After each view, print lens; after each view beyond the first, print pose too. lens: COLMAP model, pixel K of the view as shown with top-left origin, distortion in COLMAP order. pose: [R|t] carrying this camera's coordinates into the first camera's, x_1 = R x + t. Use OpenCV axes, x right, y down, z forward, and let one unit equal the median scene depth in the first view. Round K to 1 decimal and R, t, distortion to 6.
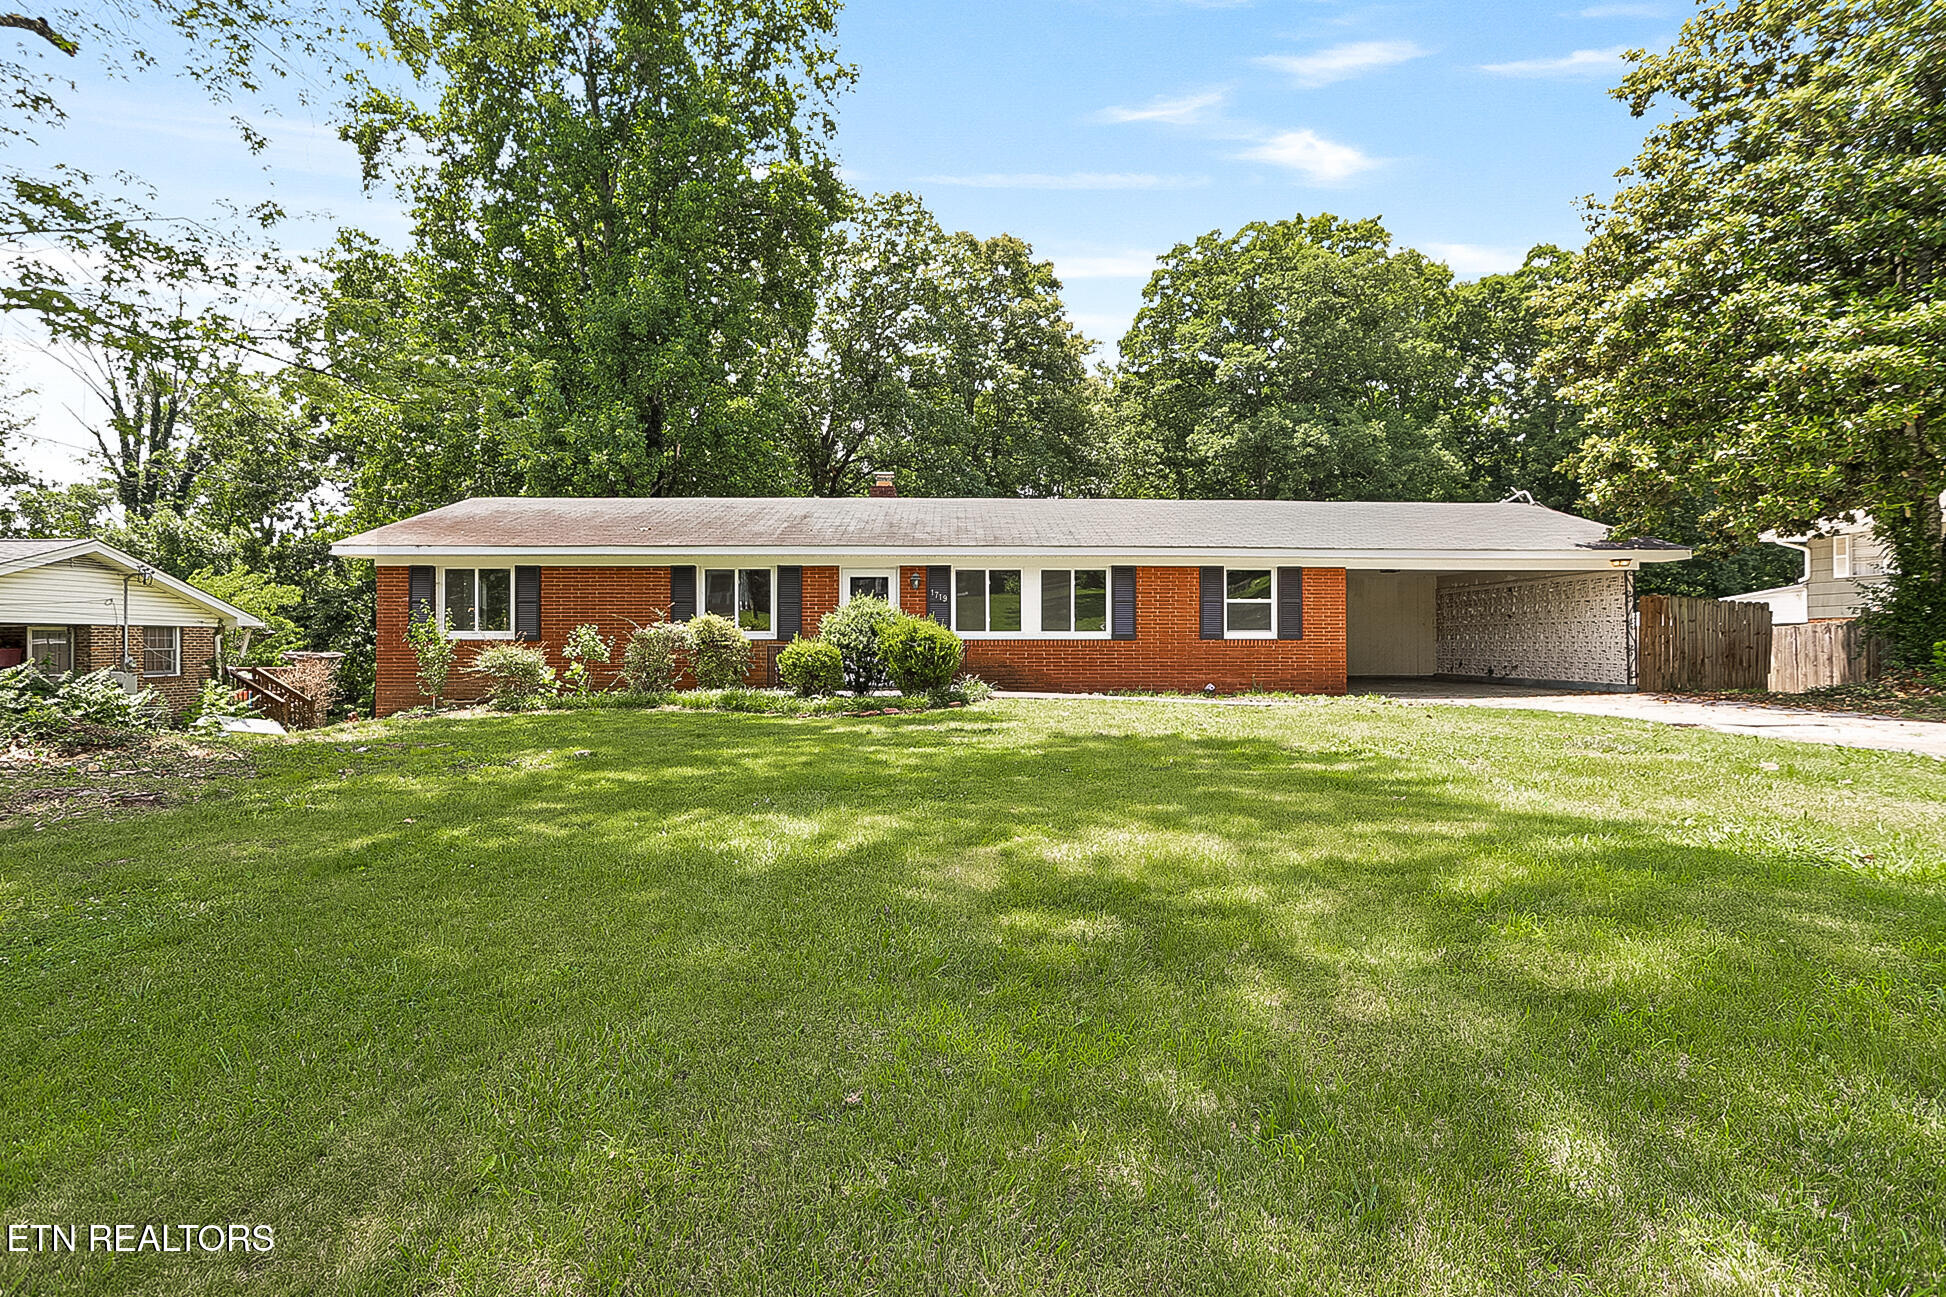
lens RADIAL K [[976.0, 0, 982.2], [0, 976.0, 638.5], [0, 0, 1]] dist [-0.016155, -0.000342]
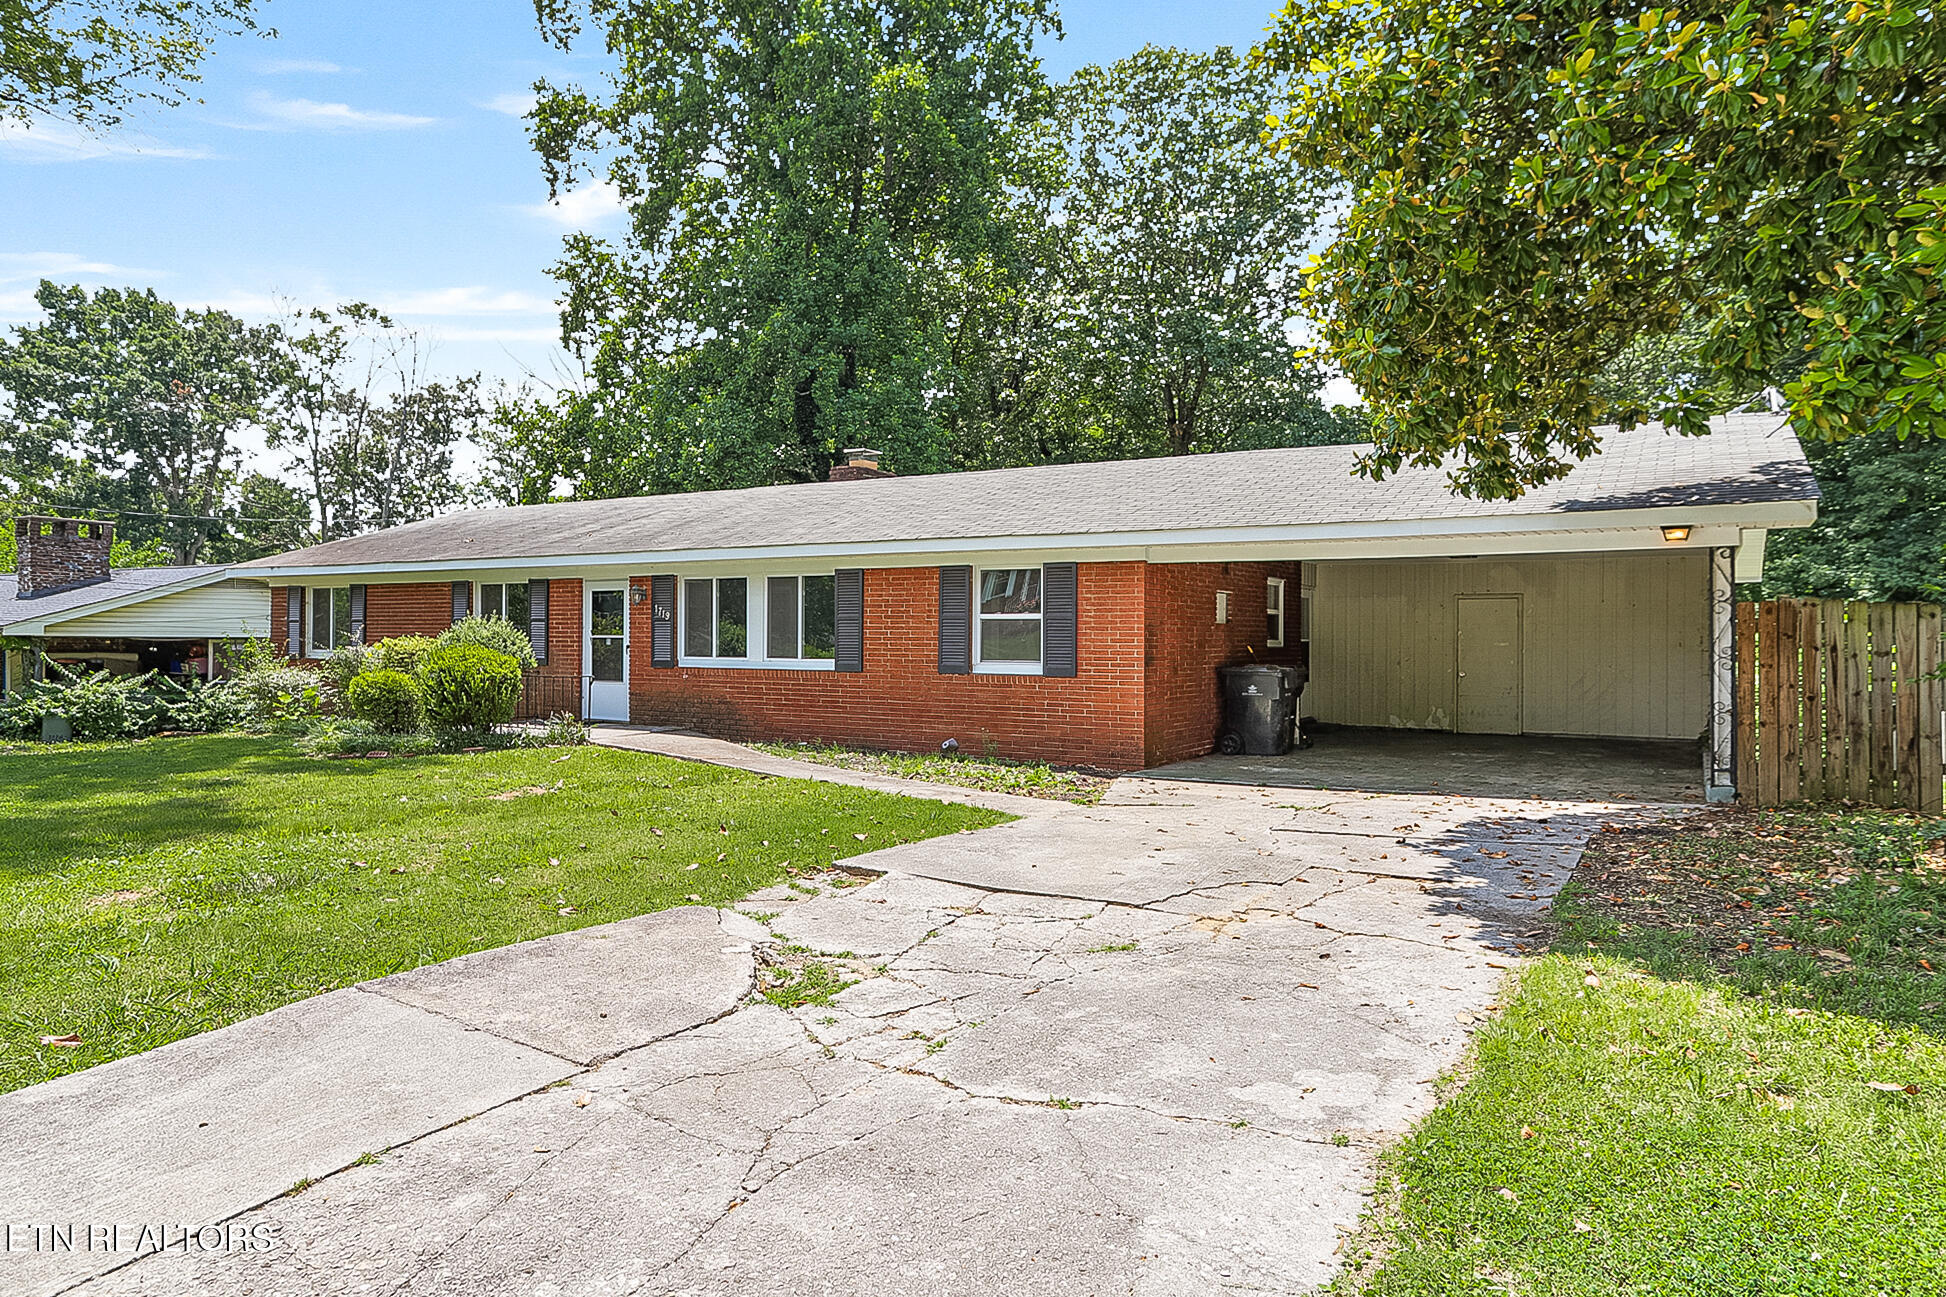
lens RADIAL K [[1262.2, 0, 971.9], [0, 1262.2, 652.6], [0, 0, 1]] dist [0.006527, 0.001052]
pose [[0.830084, 0.011822, -0.557513, 0.792350], [-0.009327, 0.999930, 0.007316, -0.021878], [0.557560, -0.000873, 0.830136, 0.300594]]
